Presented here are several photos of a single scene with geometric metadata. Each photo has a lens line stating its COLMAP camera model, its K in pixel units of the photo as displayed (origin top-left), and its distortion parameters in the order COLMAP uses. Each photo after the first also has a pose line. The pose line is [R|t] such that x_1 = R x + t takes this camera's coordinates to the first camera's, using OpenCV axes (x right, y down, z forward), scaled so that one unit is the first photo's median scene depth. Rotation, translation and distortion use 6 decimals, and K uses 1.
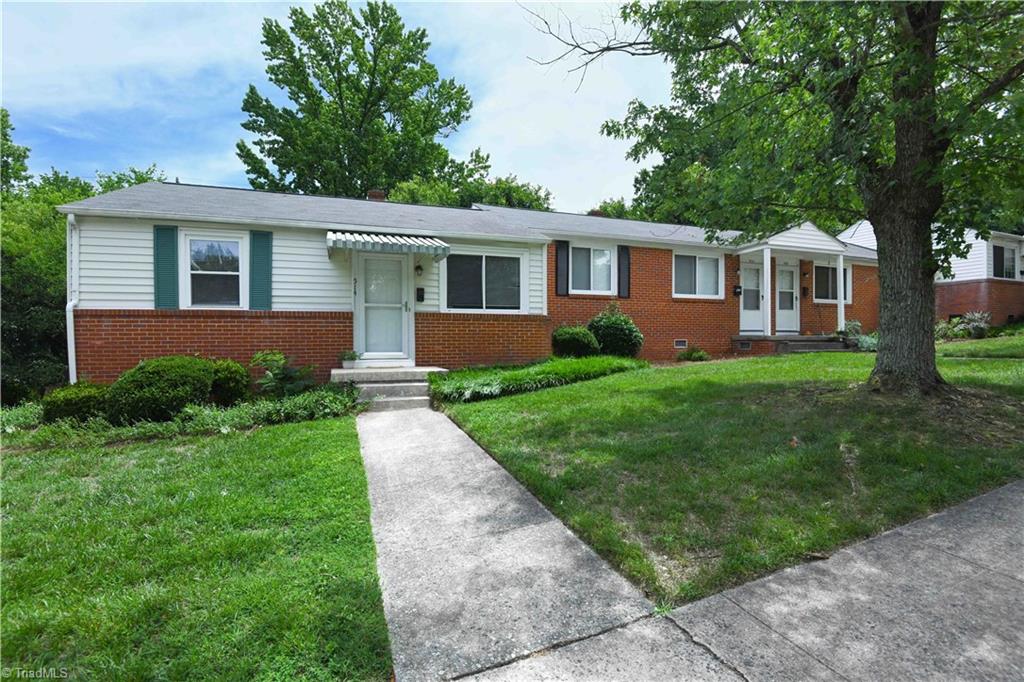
lens RADIAL K [[469.9, 0, 508.9], [0, 469.9, 341.4], [0, 0, 1]] dist [-0.002611, -0.005045]
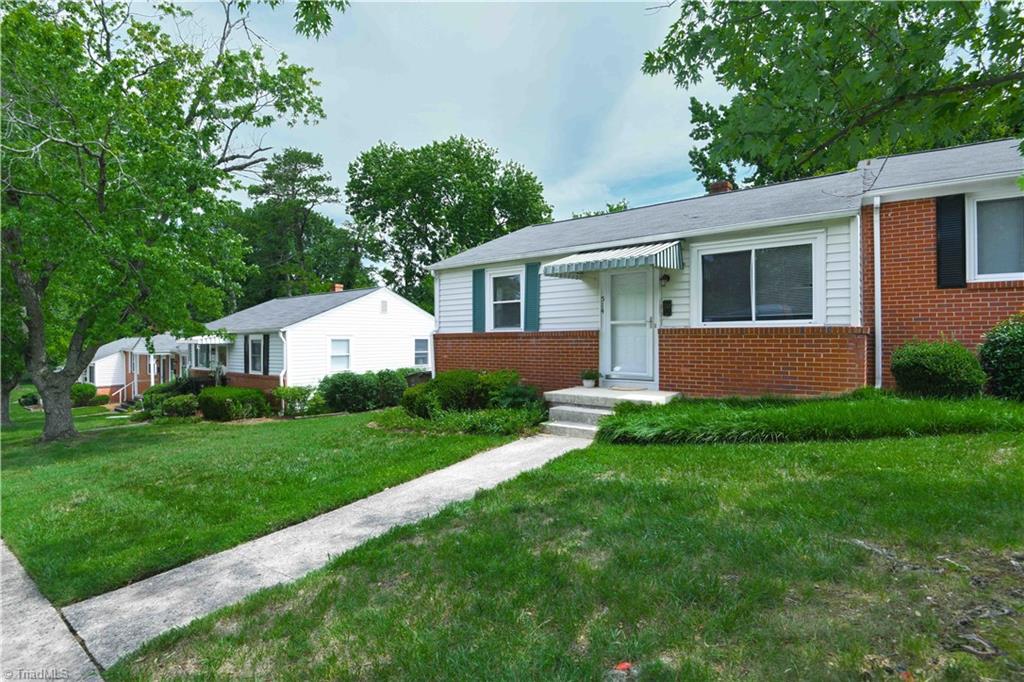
lens RADIAL K [[478.0, 0, 509.5], [0, 478.0, 341.8], [0, 0, 1]] dist [0.006839, -0.003069]
pose [[0.584284, 0.003350, -0.811543, 0.361952], [0.004360, 0.999964, 0.007266, -0.045375], [0.811538, -0.007783, 0.584248, 0.249534]]
